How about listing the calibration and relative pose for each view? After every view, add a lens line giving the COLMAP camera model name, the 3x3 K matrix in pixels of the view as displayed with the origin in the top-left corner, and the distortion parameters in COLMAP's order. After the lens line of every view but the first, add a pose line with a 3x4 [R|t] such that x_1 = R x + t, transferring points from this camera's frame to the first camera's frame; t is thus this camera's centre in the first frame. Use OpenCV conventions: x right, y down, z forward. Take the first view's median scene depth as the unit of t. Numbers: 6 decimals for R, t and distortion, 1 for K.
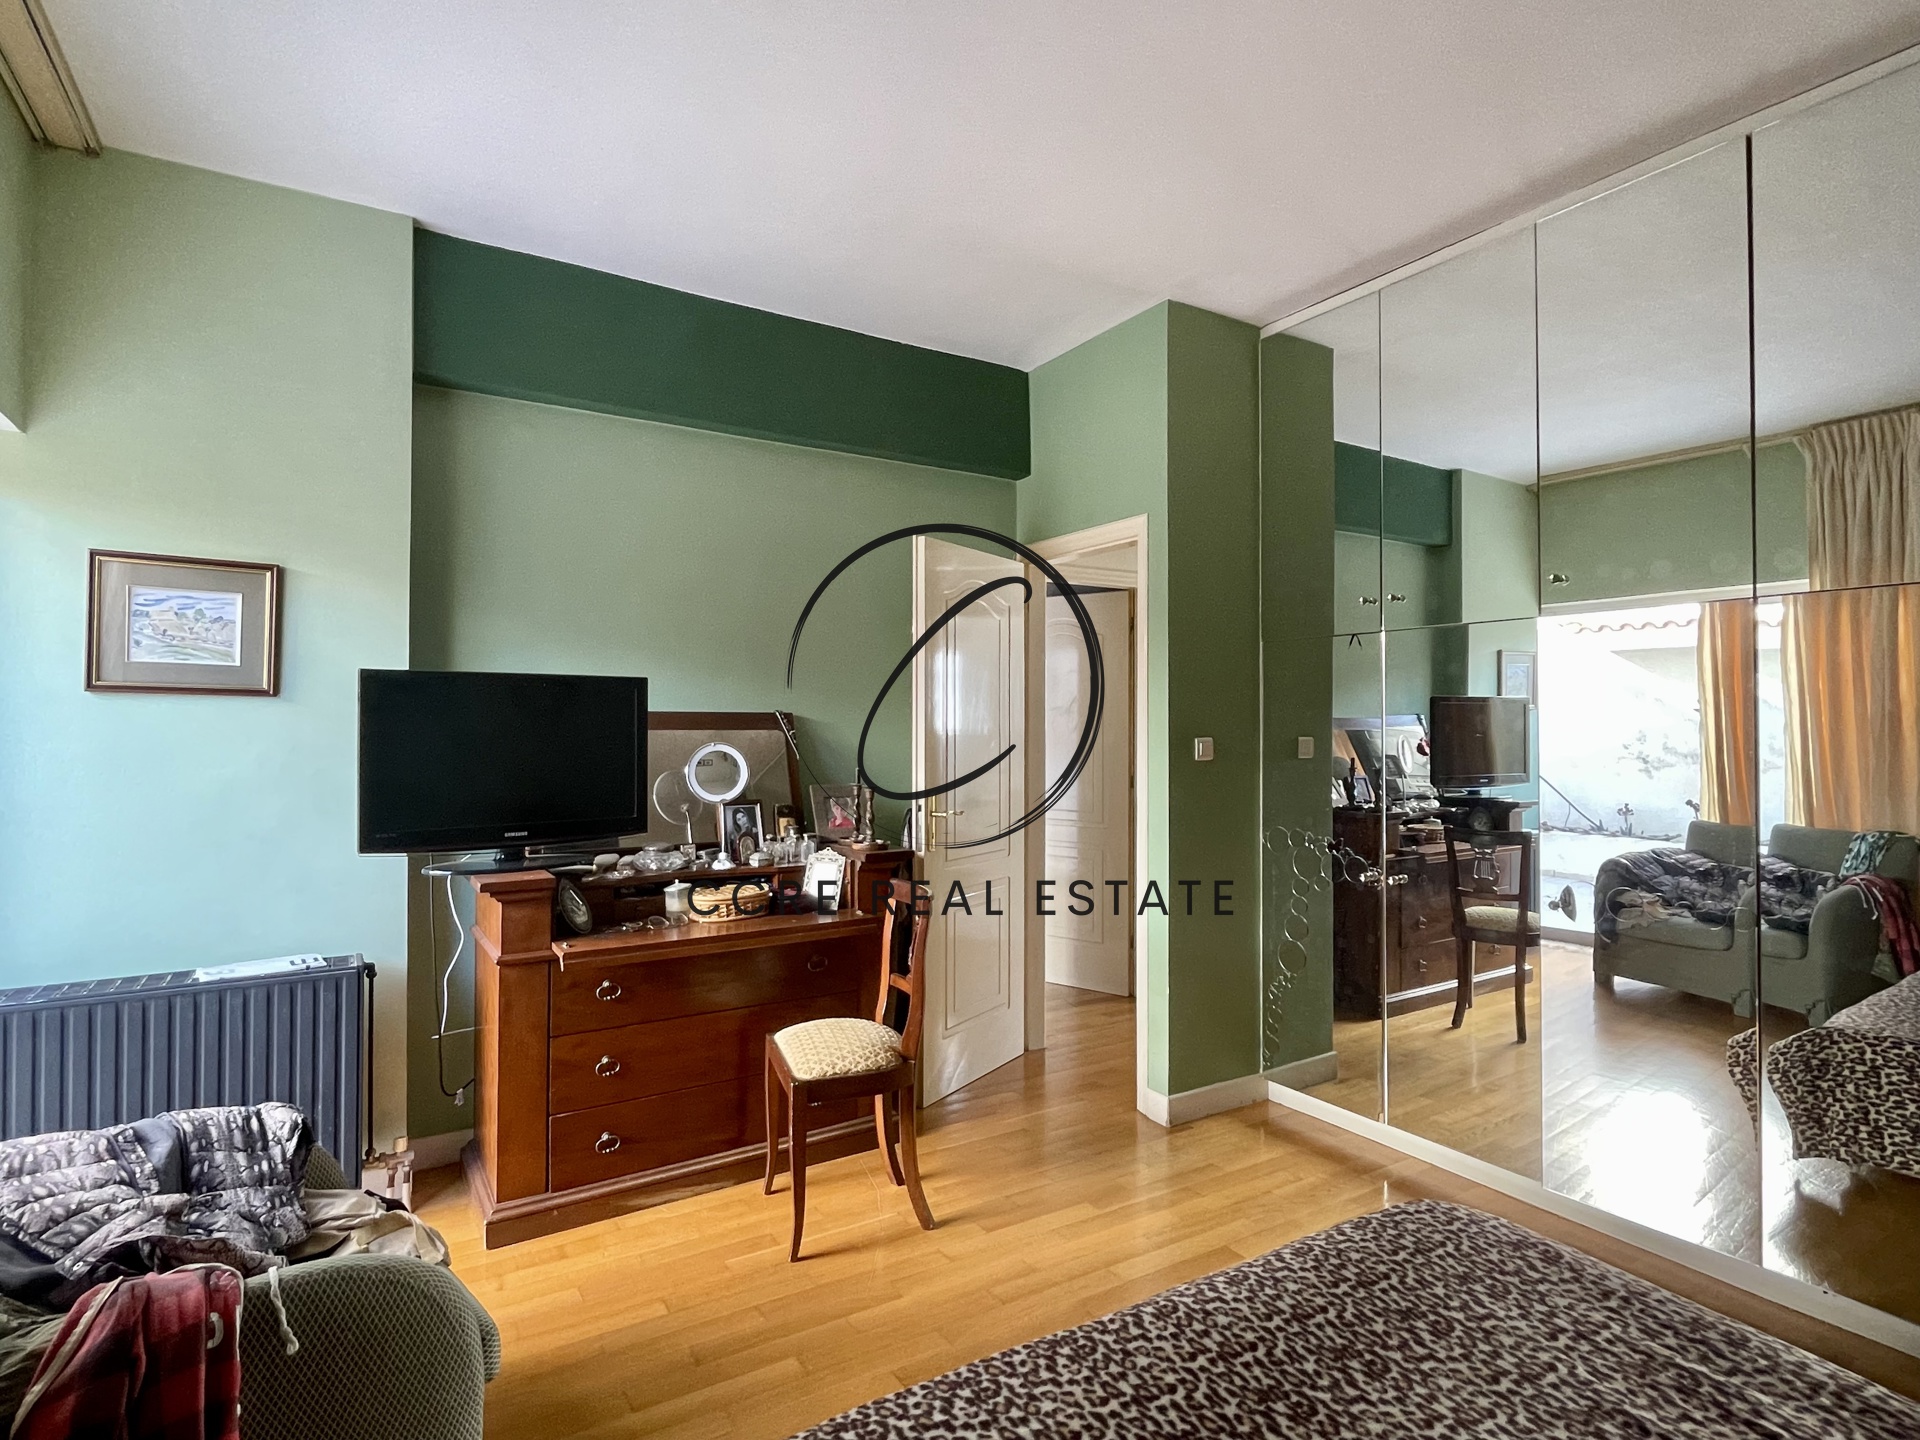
lens RADIAL K [[985.7, 0, 955.3], [0, 985.7, 715.2], [0, 0, 1]] dist [-0.002985, 0.000633]
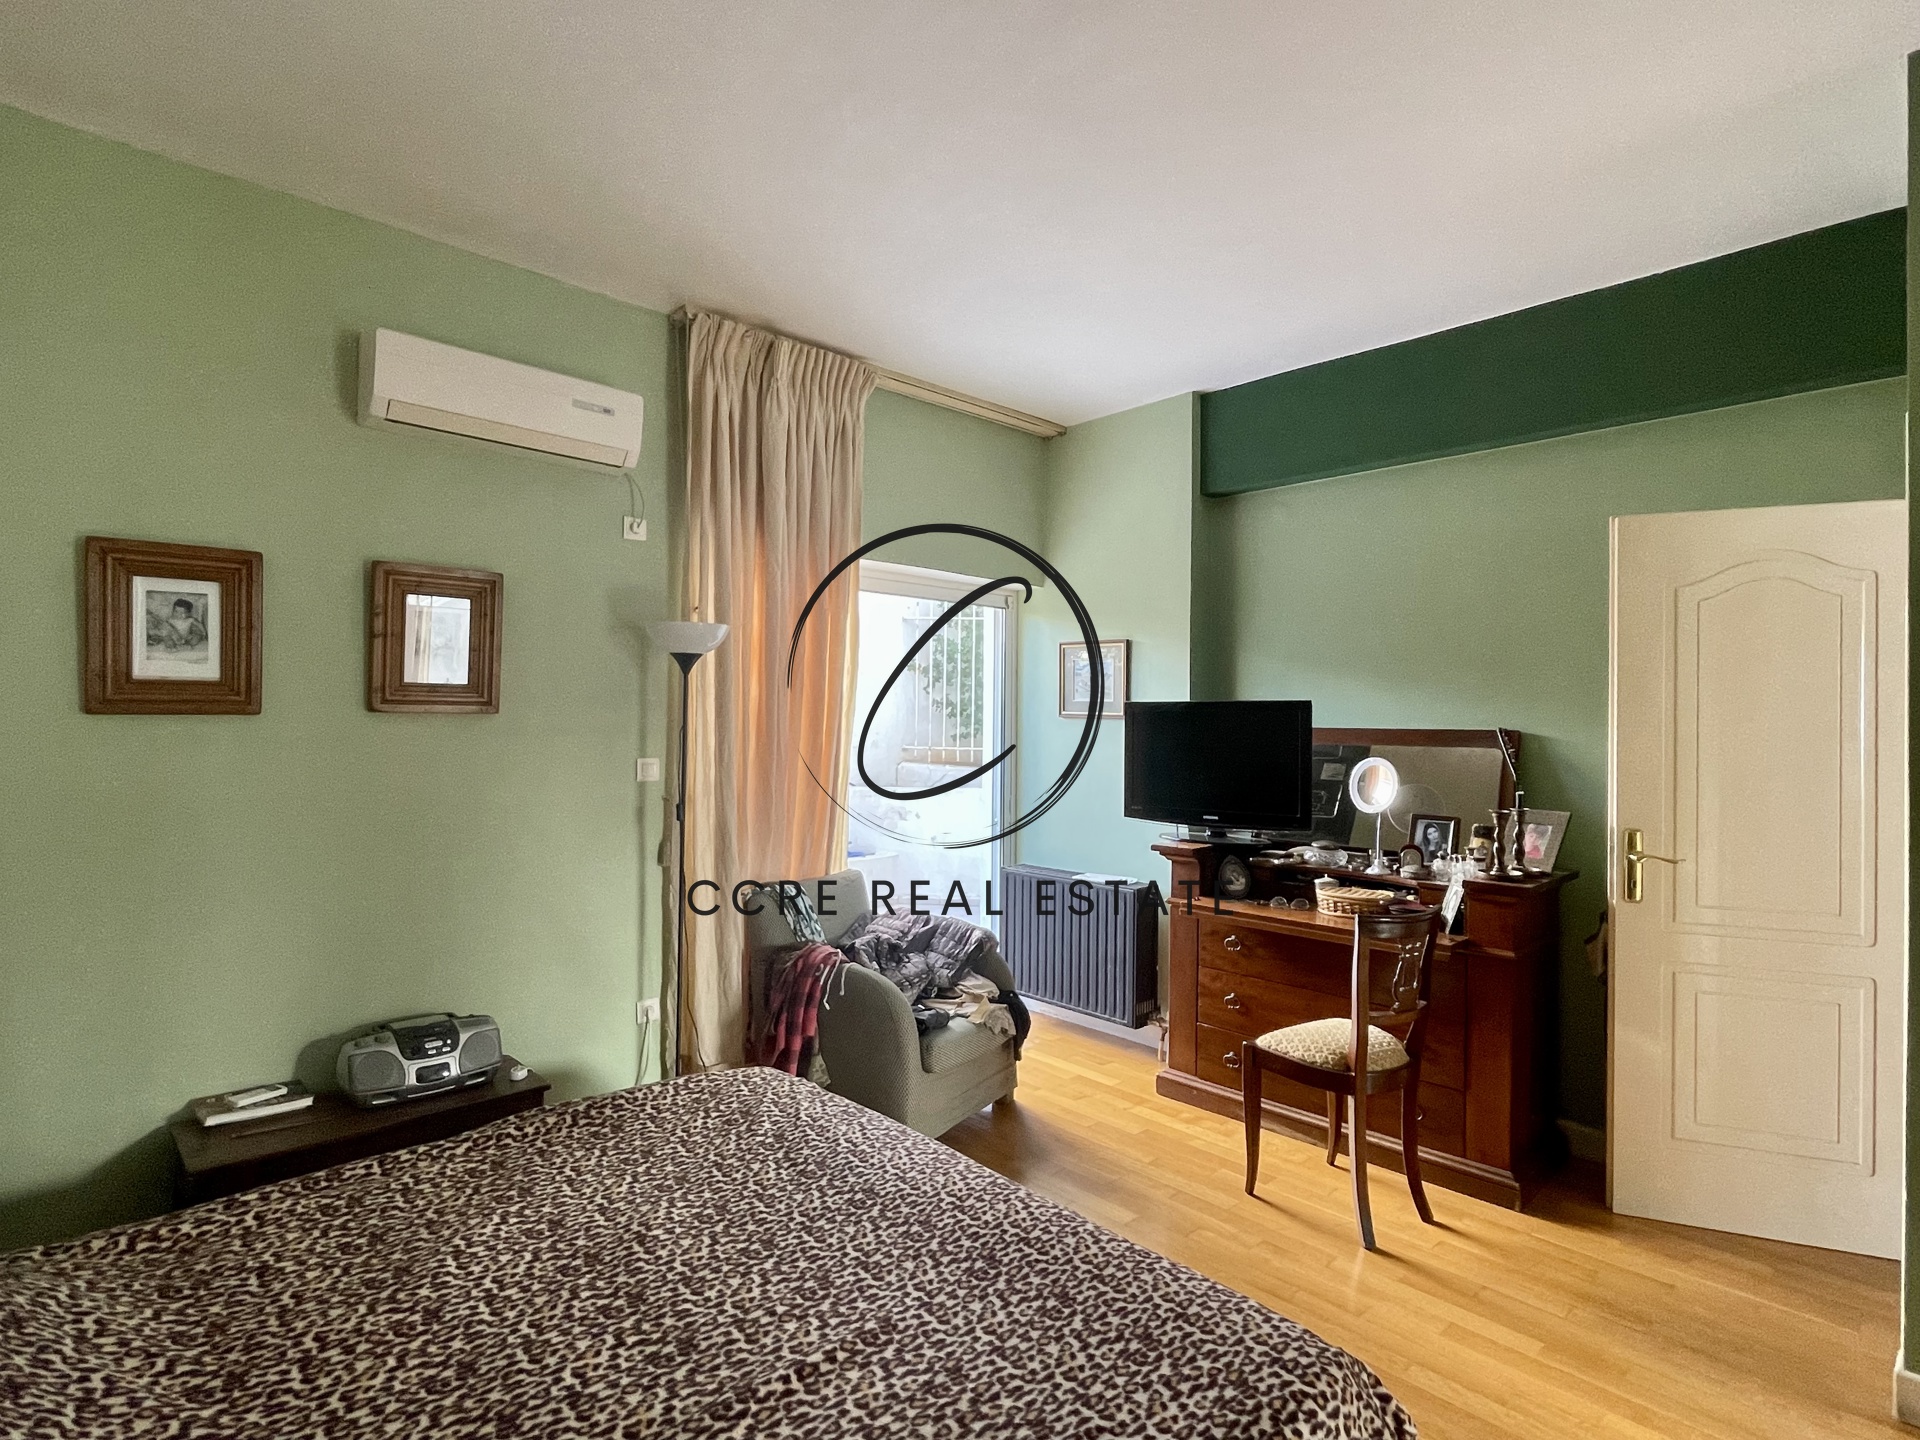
lens RADIAL K [[985.7, 0, 955.3], [0, 985.7, 715.2], [0, 0, 1]] dist [-0.002985, 0.000633]
pose [[0.197501, -0.010570, -0.980246, 0.806056], [-0.002931, 0.999931, -0.011373, -0.005568], [0.980298, 0.005119, 0.197456, 0.362488]]
